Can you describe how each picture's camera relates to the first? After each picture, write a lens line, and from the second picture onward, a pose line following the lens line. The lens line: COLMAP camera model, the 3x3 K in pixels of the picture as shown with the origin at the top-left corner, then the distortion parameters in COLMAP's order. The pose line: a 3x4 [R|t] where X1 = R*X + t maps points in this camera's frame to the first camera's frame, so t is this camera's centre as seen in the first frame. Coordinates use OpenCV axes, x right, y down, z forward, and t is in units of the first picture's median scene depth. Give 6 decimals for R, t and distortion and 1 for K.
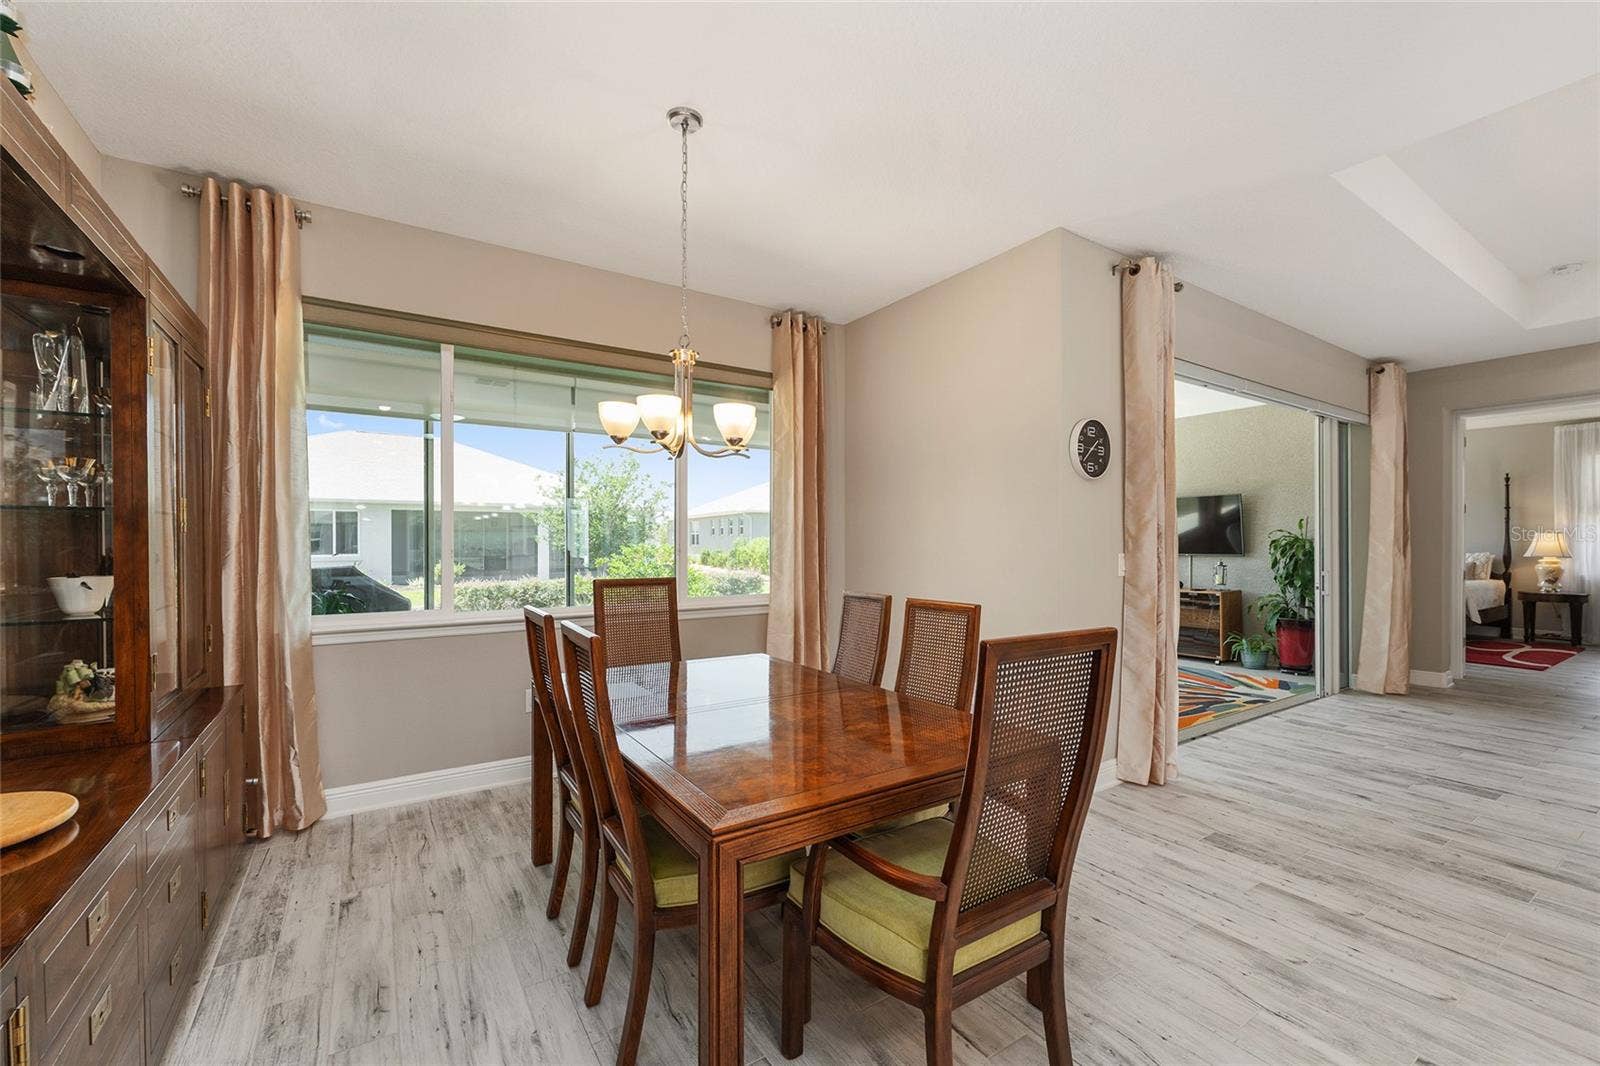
lens RADIAL K [[648.2, 0, 784.6], [0, 648.2, 536.9], [0, 0, 1]] dist [-0.001738, -0.000810]
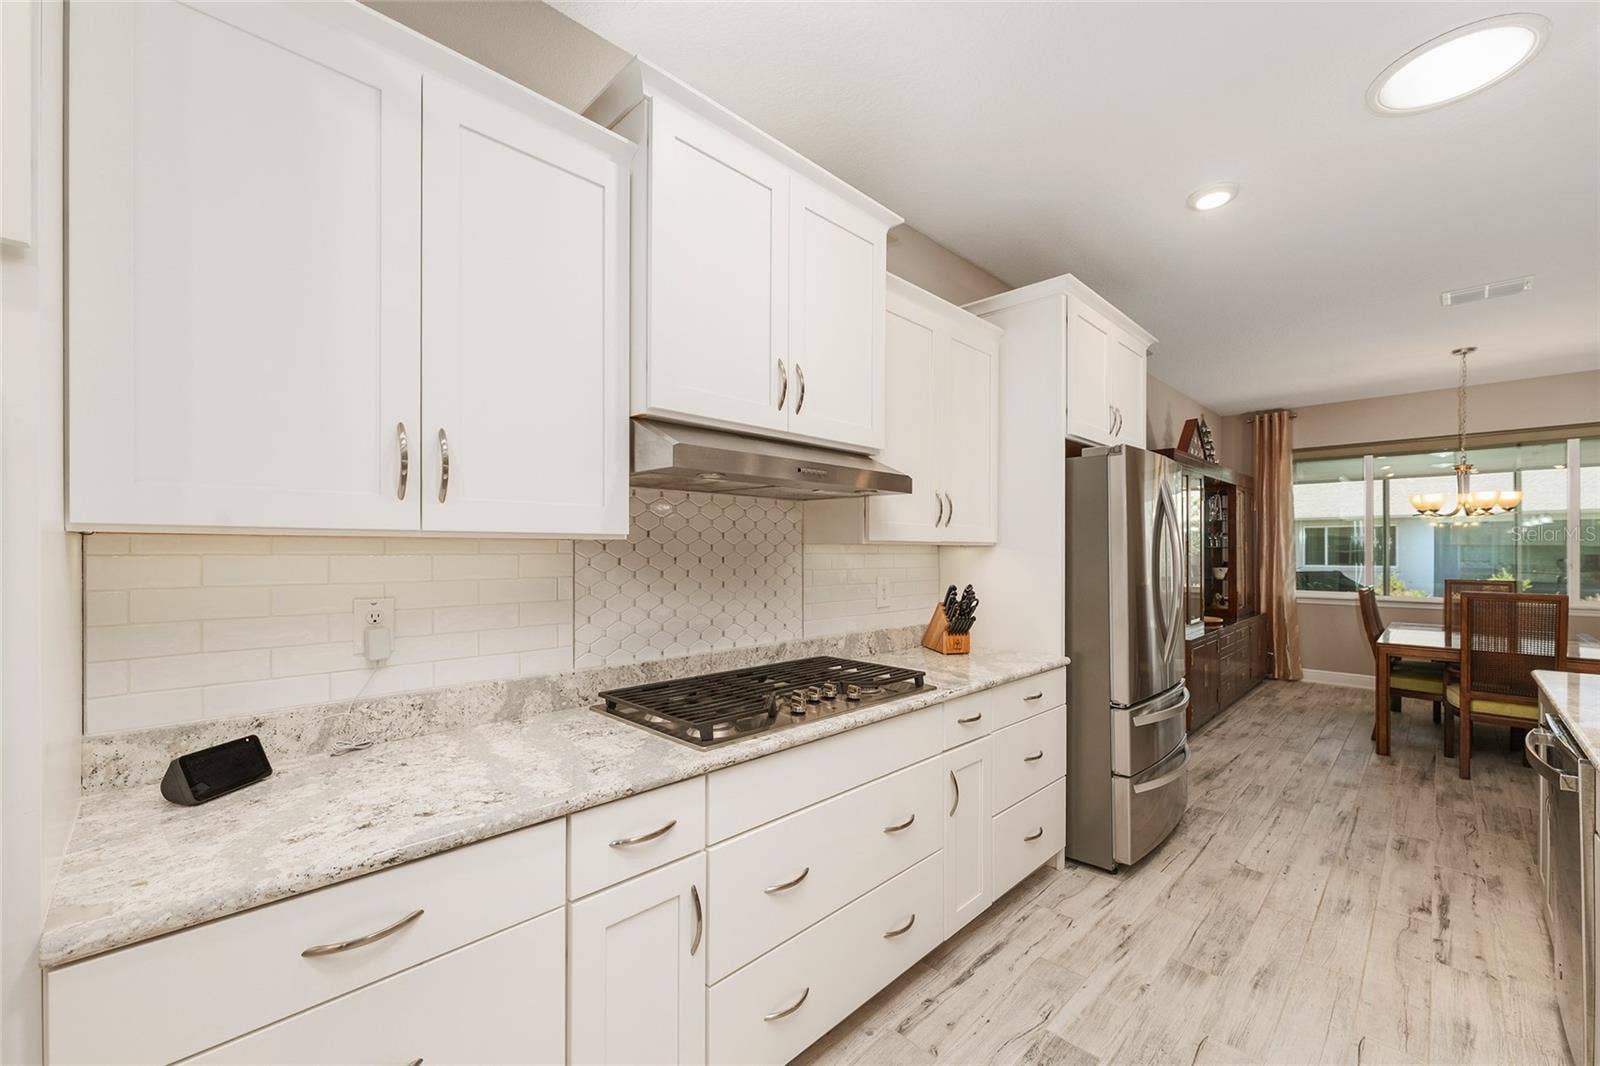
lens RADIAL K [[648.2, 0, 825.4], [0, 648.2, 548.8], [0, 0, 1]] dist [-0.001738, -0.000810]
pose [[0.243666, 0.000978, -0.969859, 1.126082], [-0.005192, 0.999986, -0.000297, -0.013615], [0.969845, 0.005108, 0.243668, -1.217429]]
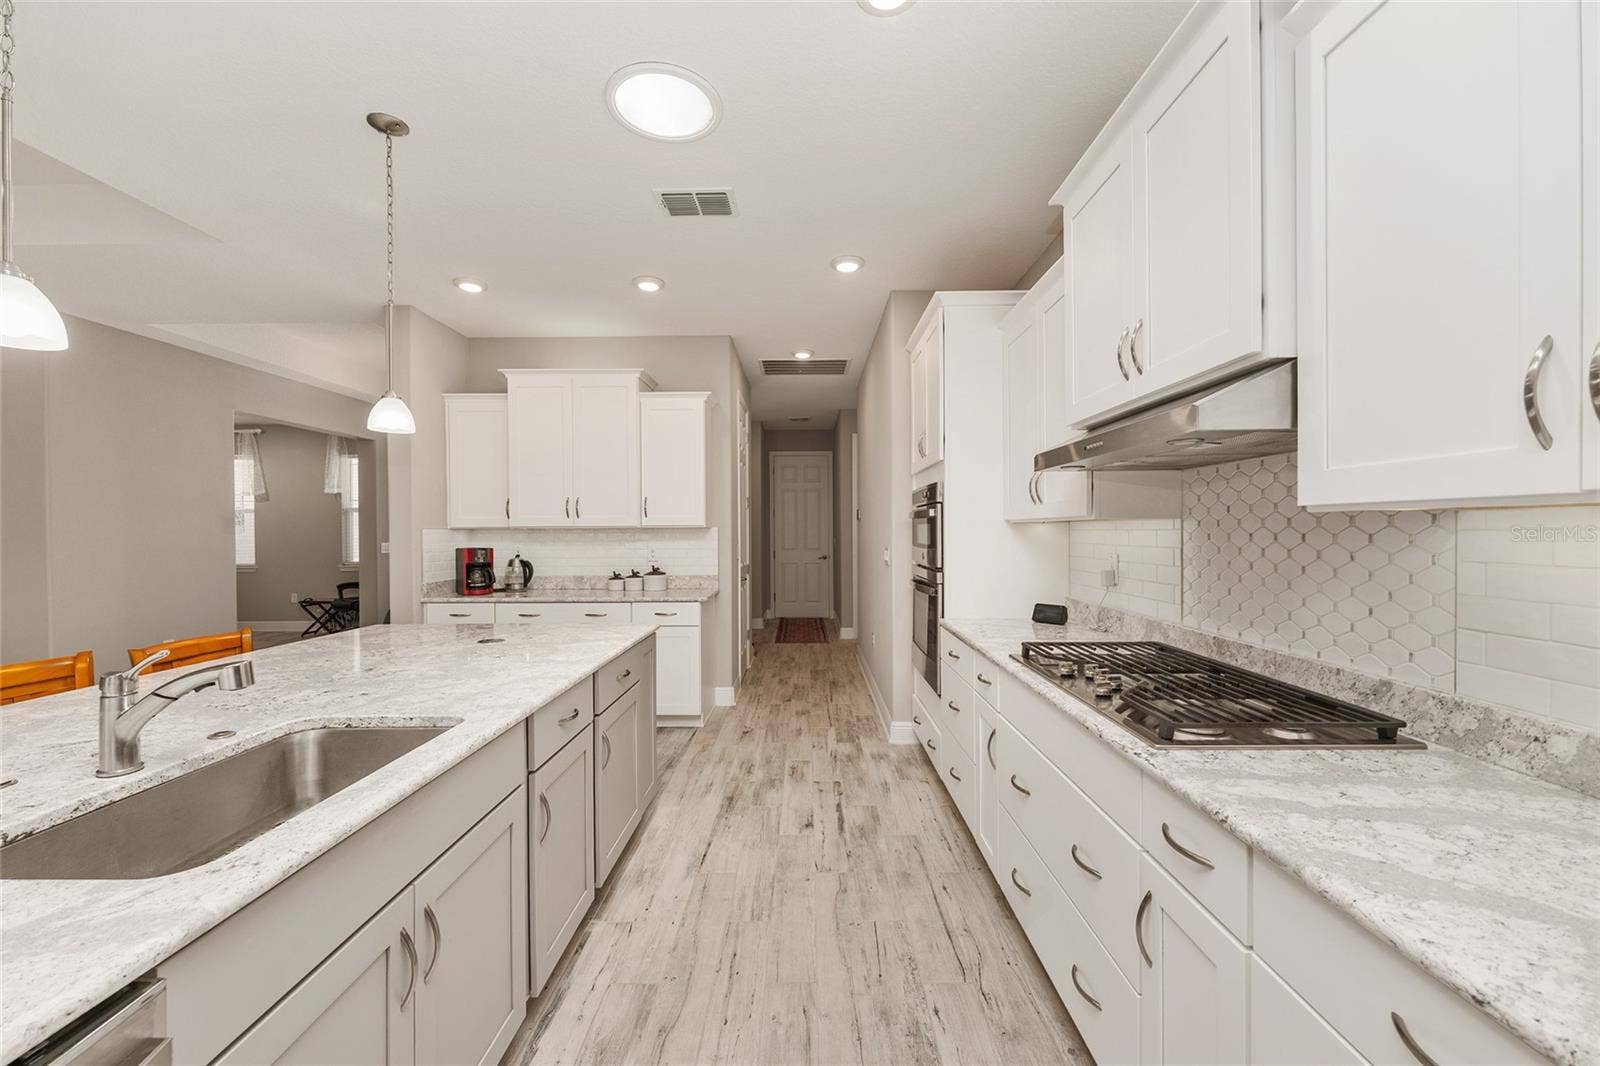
lens RADIAL K [[648.2, 0, 796.9], [0, 648.2, 533.5], [0, 0, 1]] dist [-0.001738, -0.000810]
pose [[-0.837869, 0.001439, 0.545870, -3.516282], [0.003845, 0.999987, 0.003265, 0.025049], [-0.545858, 0.004835, -0.837864, 4.066488]]
